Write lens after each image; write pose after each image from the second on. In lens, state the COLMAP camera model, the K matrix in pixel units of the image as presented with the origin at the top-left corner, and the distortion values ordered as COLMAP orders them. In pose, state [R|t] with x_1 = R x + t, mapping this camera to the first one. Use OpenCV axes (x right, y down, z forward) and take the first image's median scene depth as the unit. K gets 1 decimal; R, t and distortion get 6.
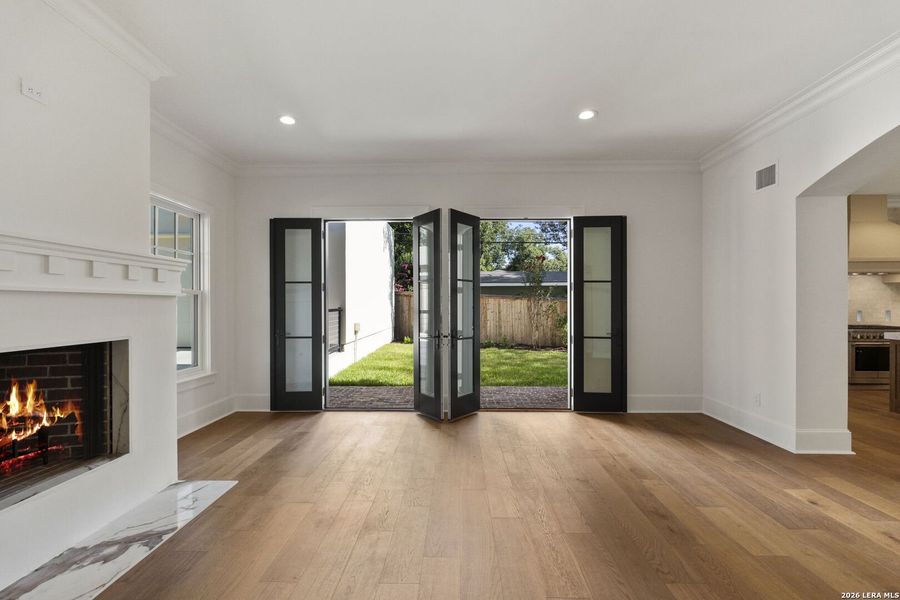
lens RADIAL K [[394.9, 0, 449.0], [0, 394.9, 304.5], [0, 0, 1]] dist [-0.001202, 0.000308]
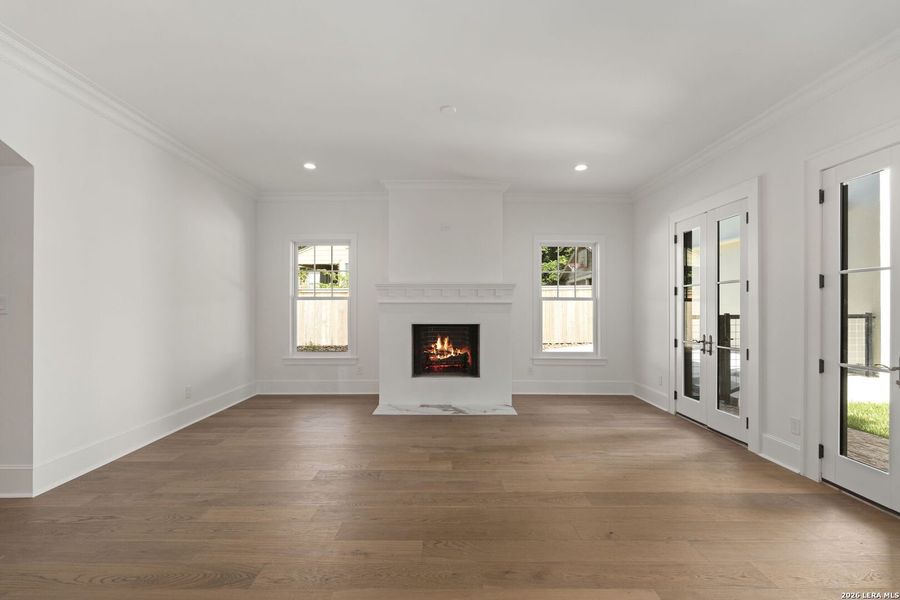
lens RADIAL K [[394.9, 0, 449.0], [0, 394.9, 304.5], [0, 0, 1]] dist [-0.001202, 0.000308]
pose [[0.025238, -0.001166, -0.999681, 1.316255], [-0.002880, 0.999995, -0.001239, -0.014608], [0.999677, 0.002910, 0.025234, 0.780865]]
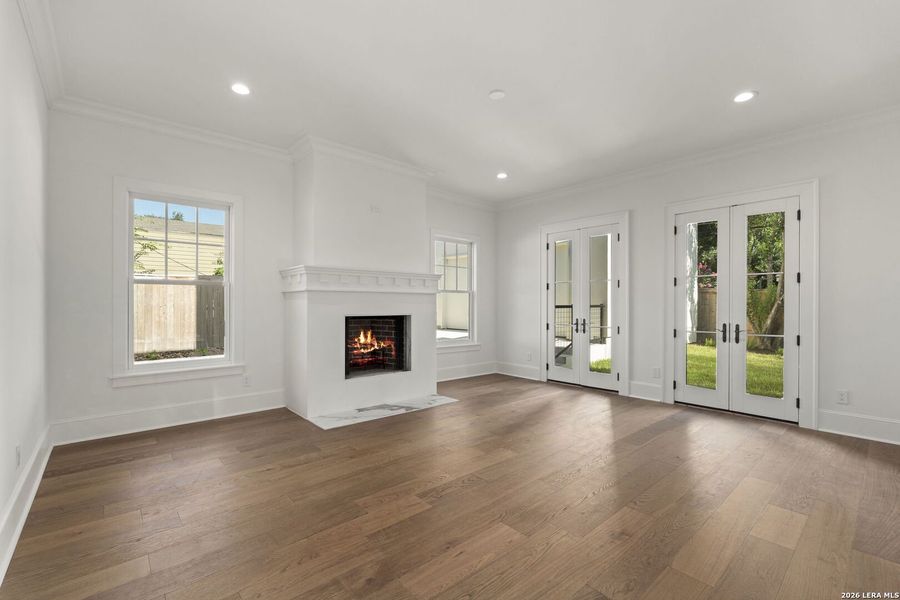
lens RADIAL K [[394.9, 0, 449.0], [0, 394.9, 304.5], [0, 0, 1]] dist [-0.001202, 0.000308]
pose [[0.675623, 0.006597, -0.737218, 0.830329], [-0.006482, 0.999974, 0.003007, 0.026442], [0.737219, 0.002747, 0.675649, -0.236223]]
